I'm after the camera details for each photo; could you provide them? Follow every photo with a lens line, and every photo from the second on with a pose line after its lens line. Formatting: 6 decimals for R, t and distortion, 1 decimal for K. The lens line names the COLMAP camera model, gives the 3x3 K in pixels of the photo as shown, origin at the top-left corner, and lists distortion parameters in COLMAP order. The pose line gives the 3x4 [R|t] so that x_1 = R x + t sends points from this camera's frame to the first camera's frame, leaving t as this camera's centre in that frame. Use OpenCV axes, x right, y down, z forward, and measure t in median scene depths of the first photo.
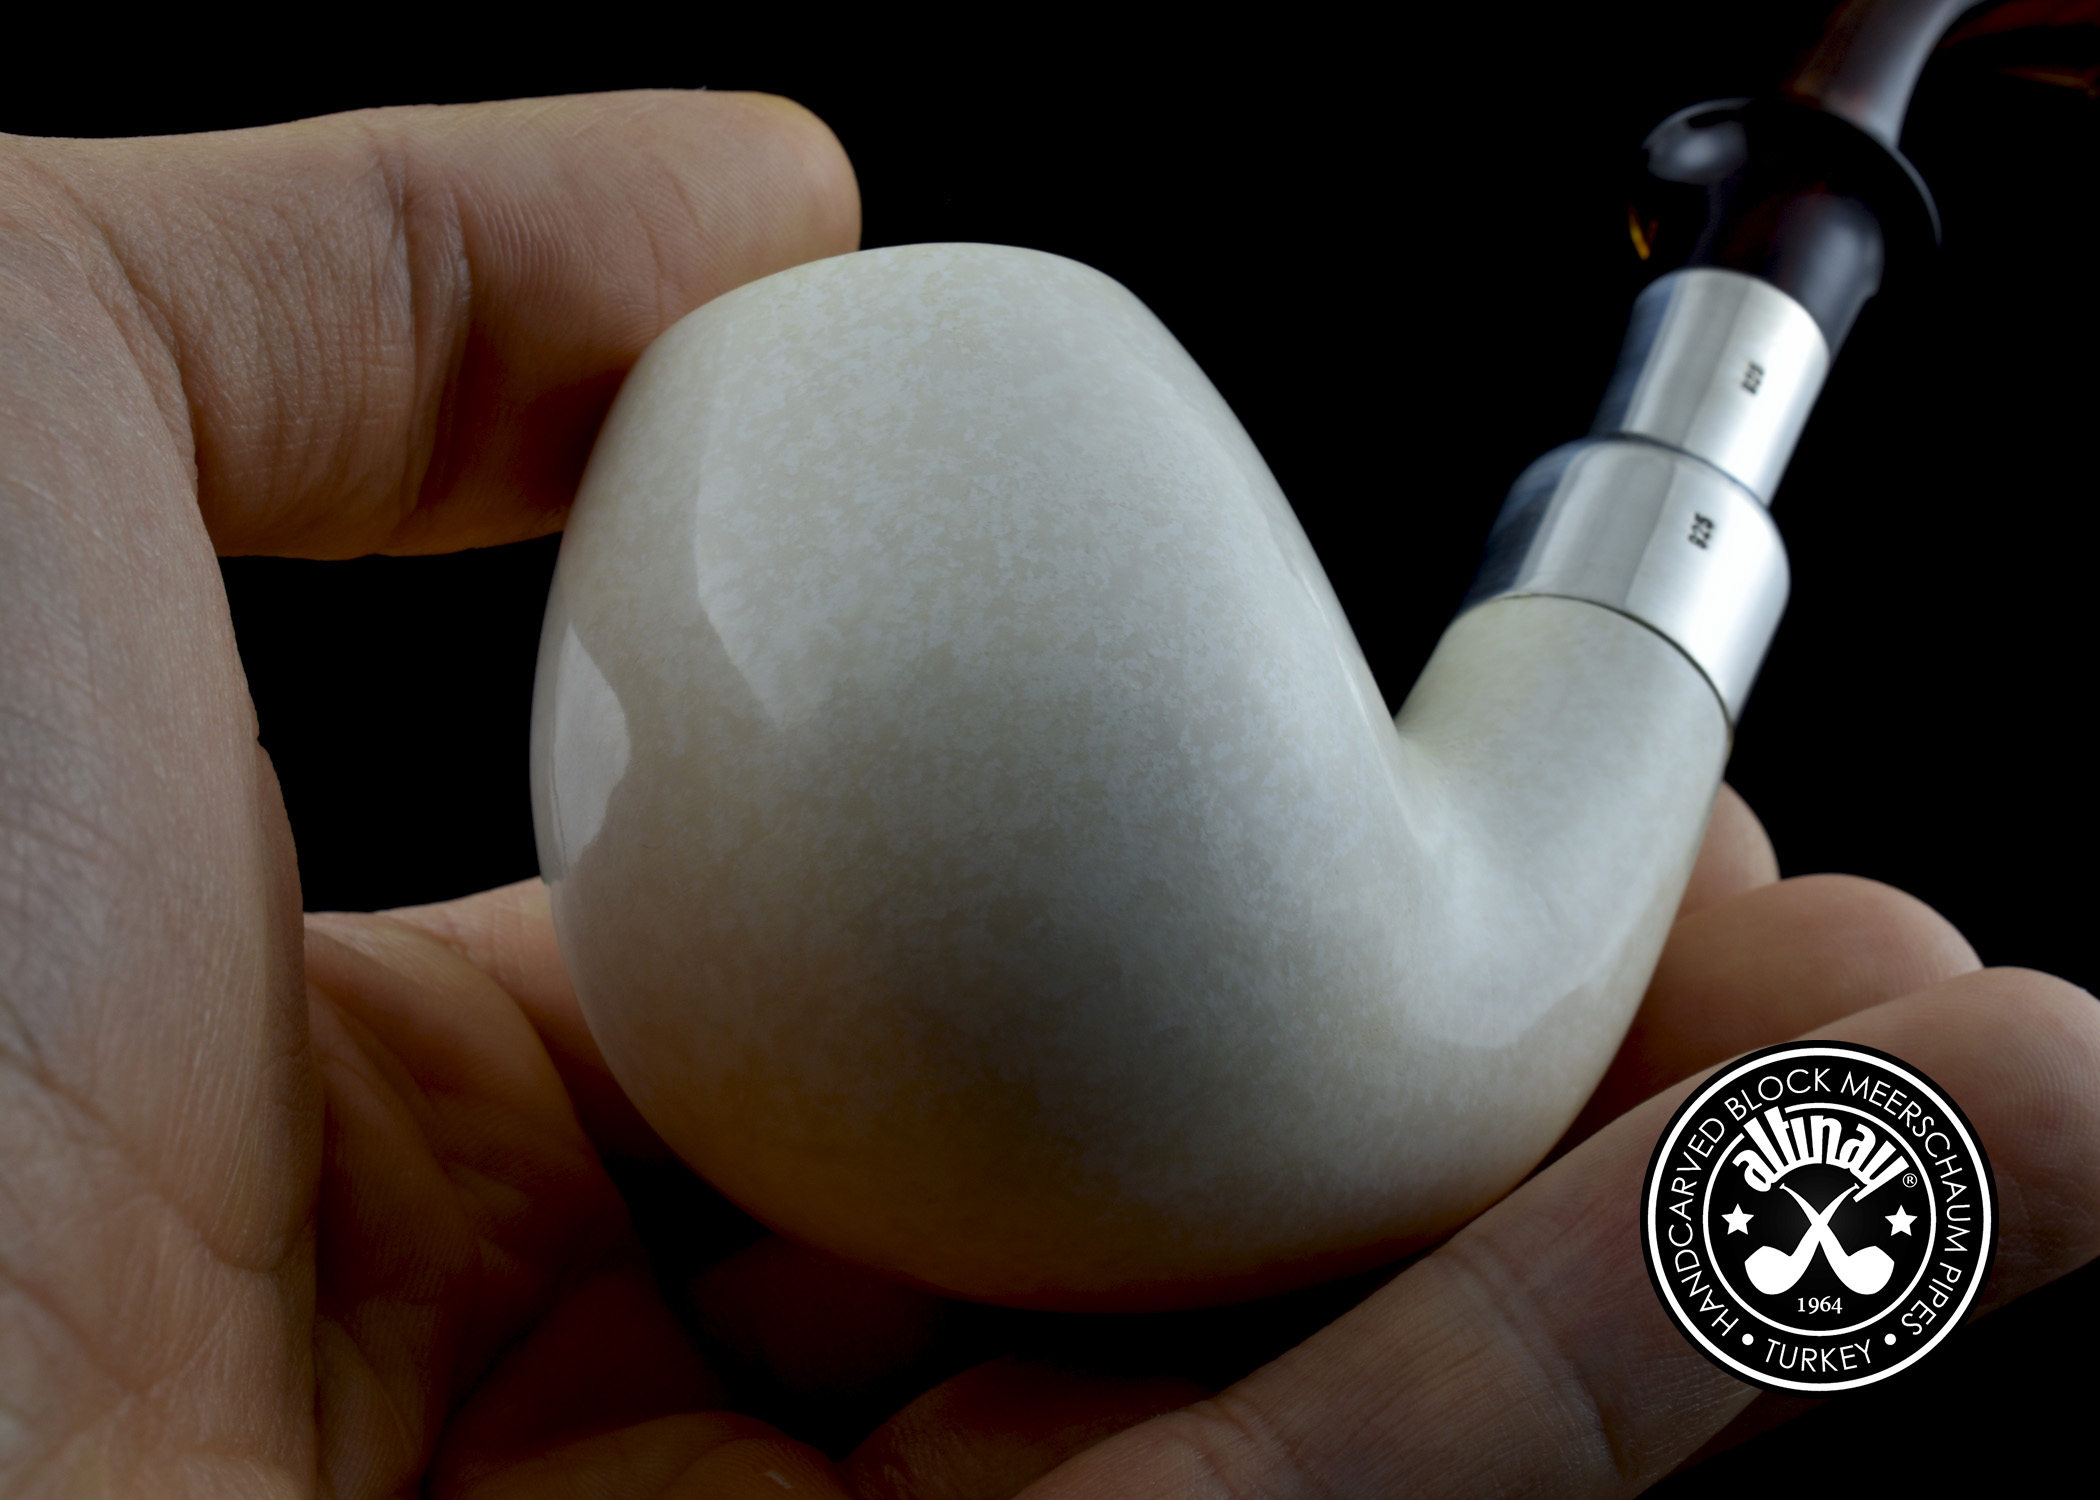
lens RADIAL K [[5335.0, 0, 1047.2], [0, 5335.0, 750.1], [0, 0, 1]] dist [-0.012884, 0.000000]
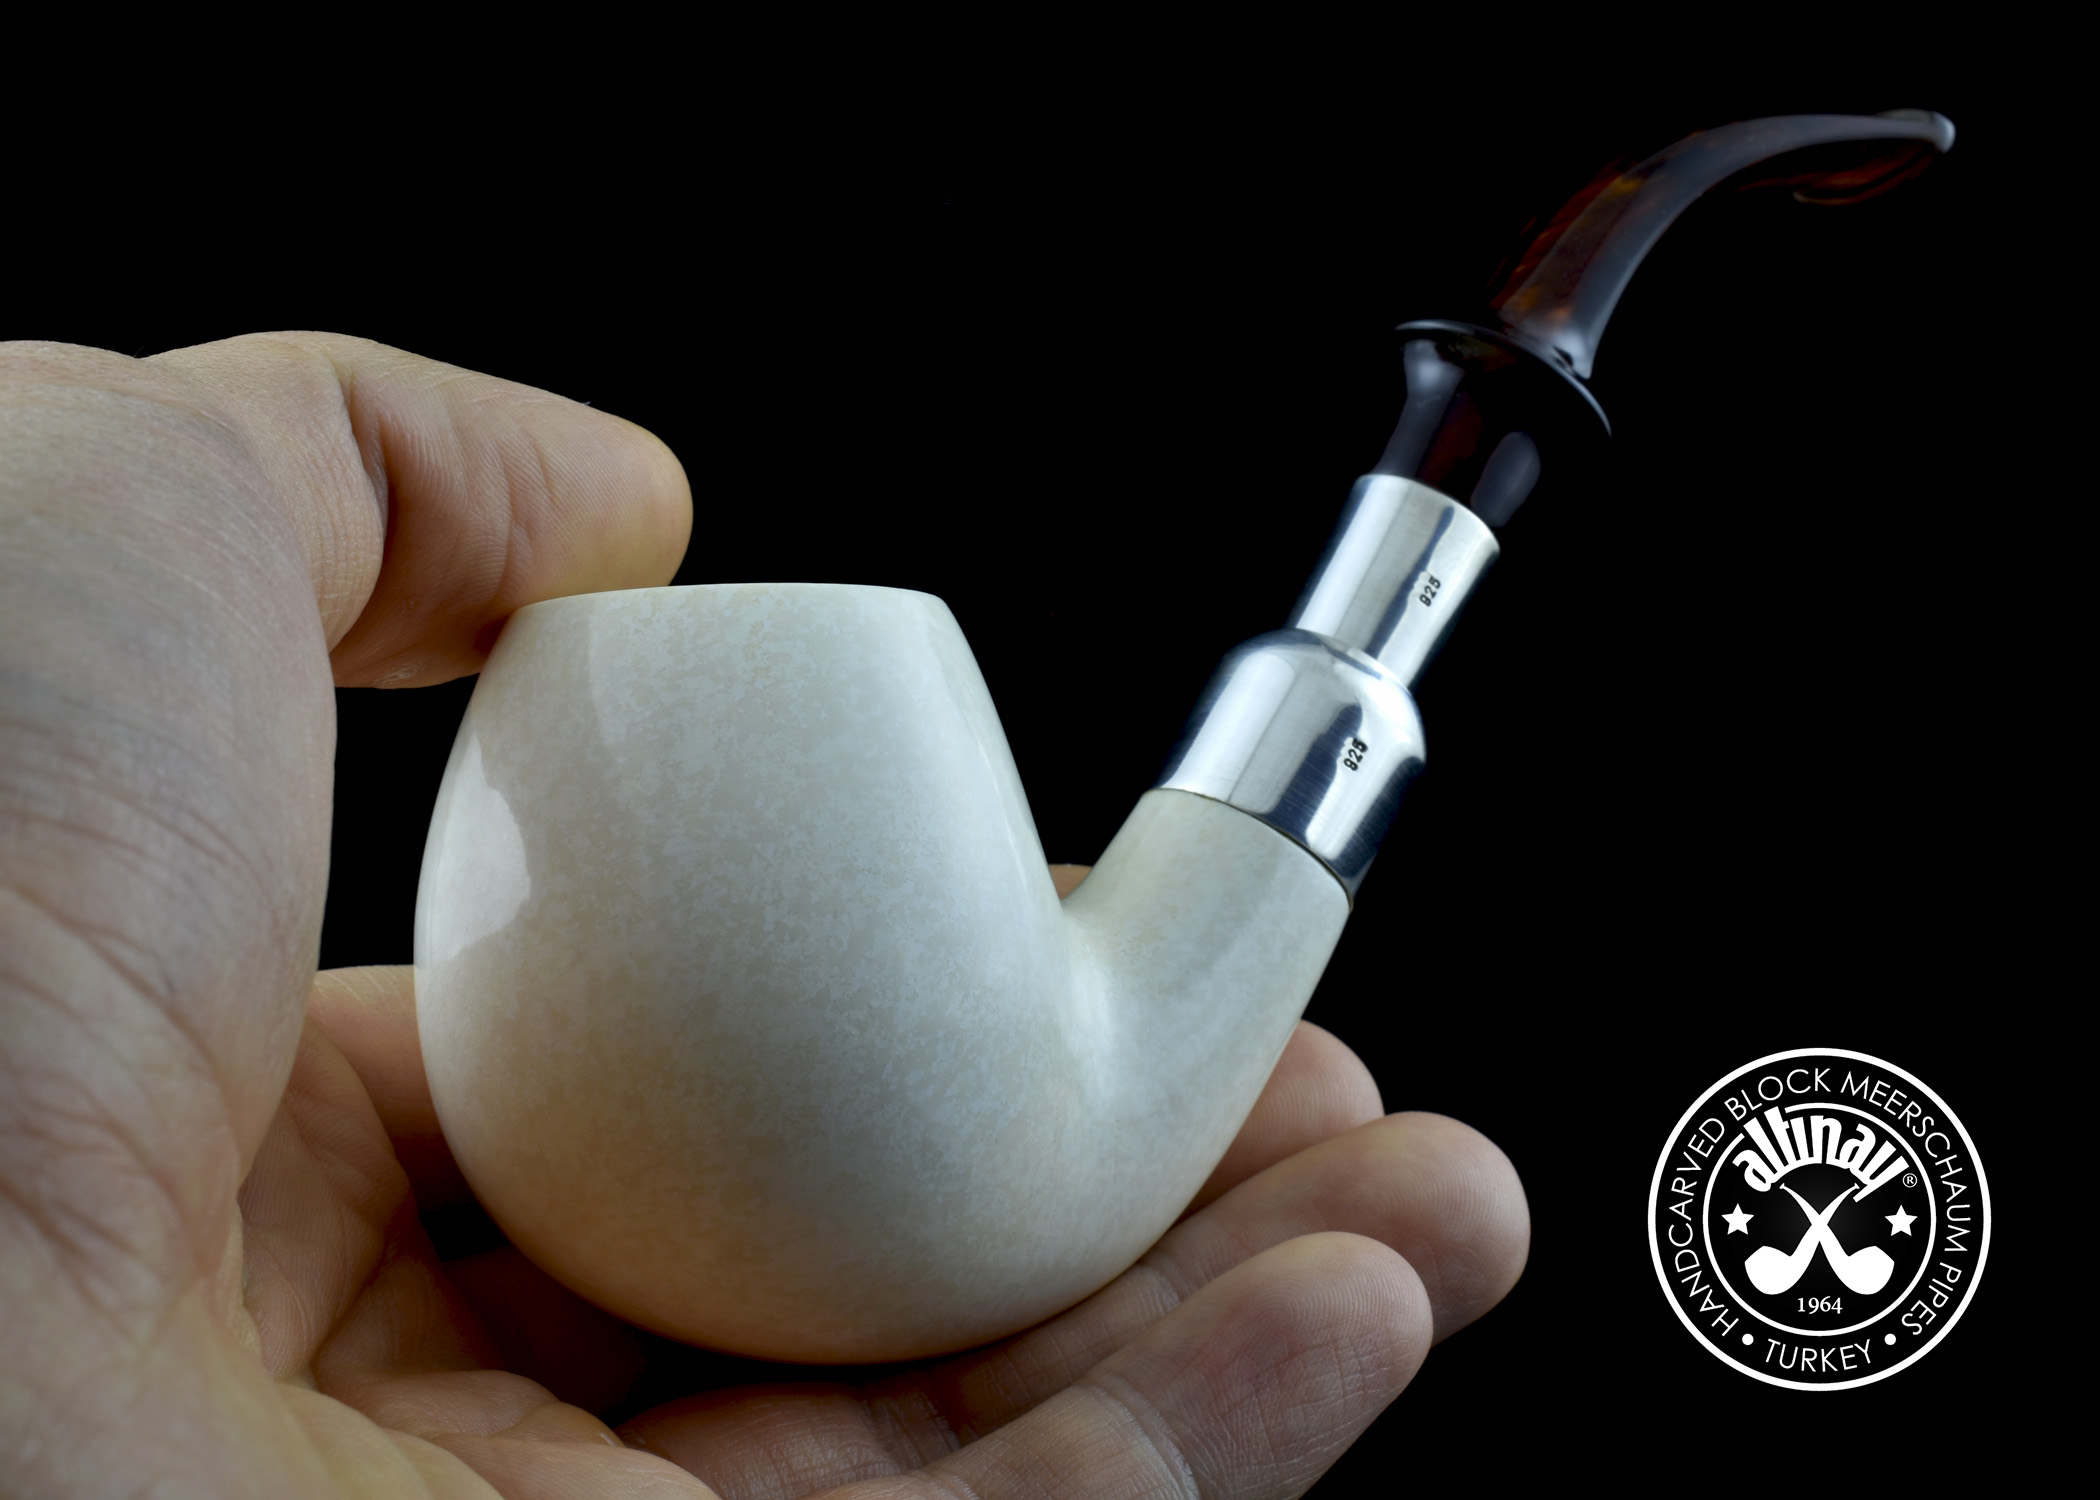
lens RADIAL K [[4477.2, 0, 1050.8], [0, 4477.2, 749.8], [0, 0, 1]] dist [-0.013099, 0.000000]
pose [[0.990367, 0.137500, 0.016329, 0.036628], [-0.134318, 0.925340, 0.354548, -0.473304], [0.033640, -0.353326, 0.934895, -0.012274]]
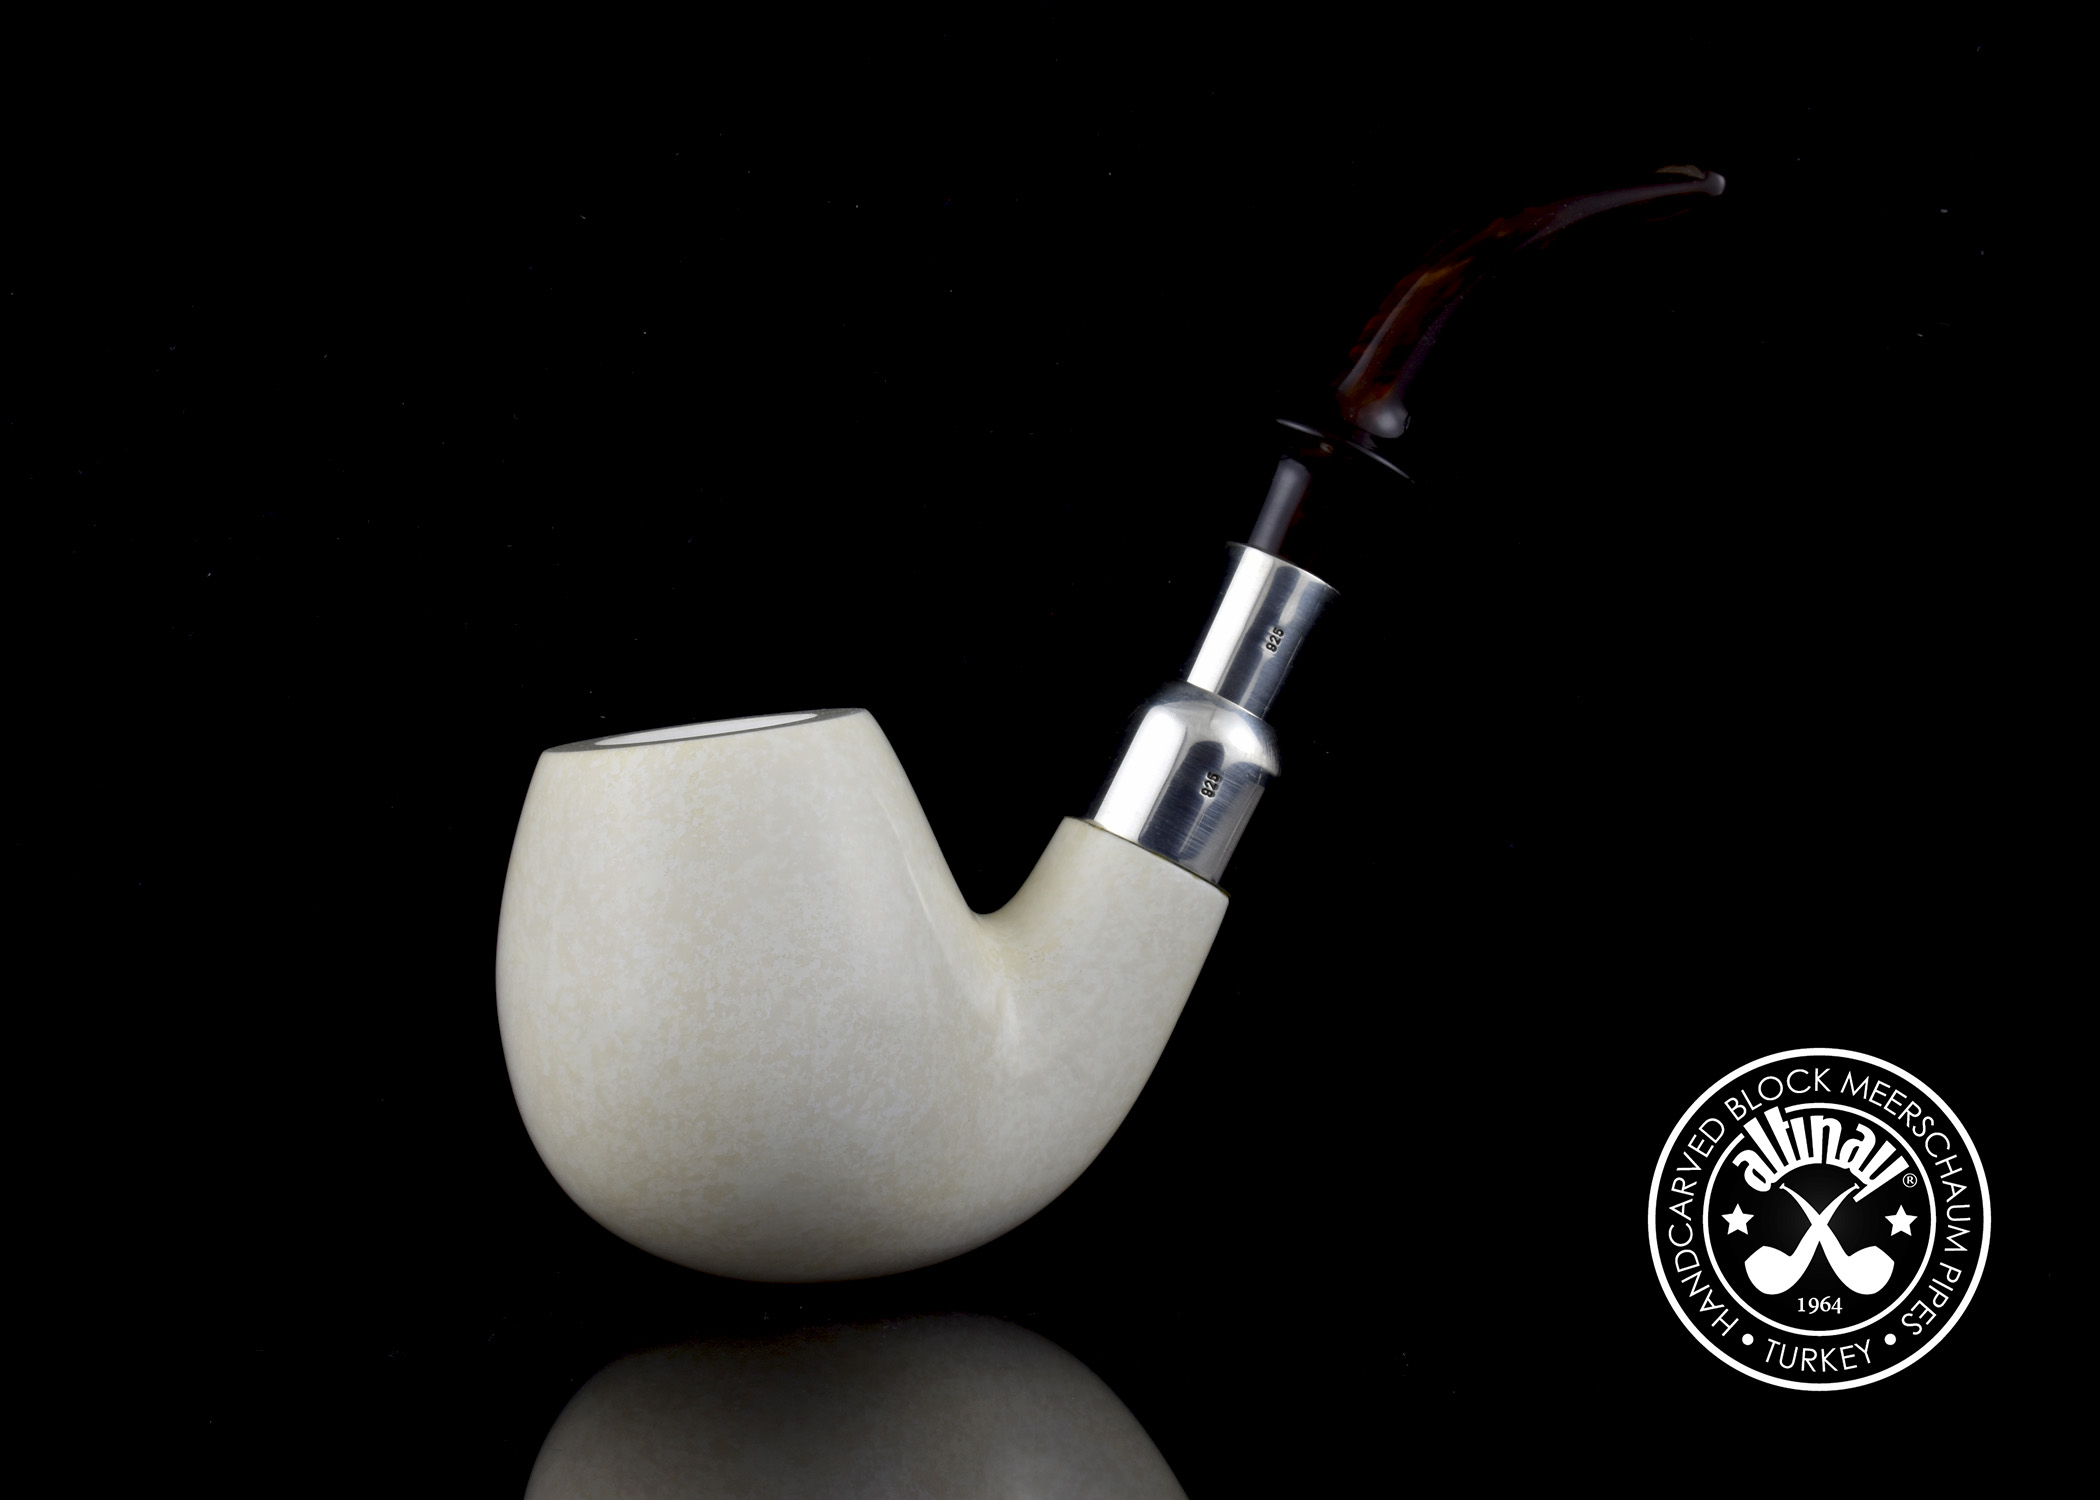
lens RADIAL K [[5335.0, 0, 1050.9], [0, 5335.0, 747.6], [0, 0, 1]] dist [-0.012884, 0.000000]
pose [[0.982860, 0.064105, -0.172847, 0.409436], [0.033485, 0.859921, 0.509327, -1.020461], [0.181285, -0.506385, 0.843036, -0.452586]]
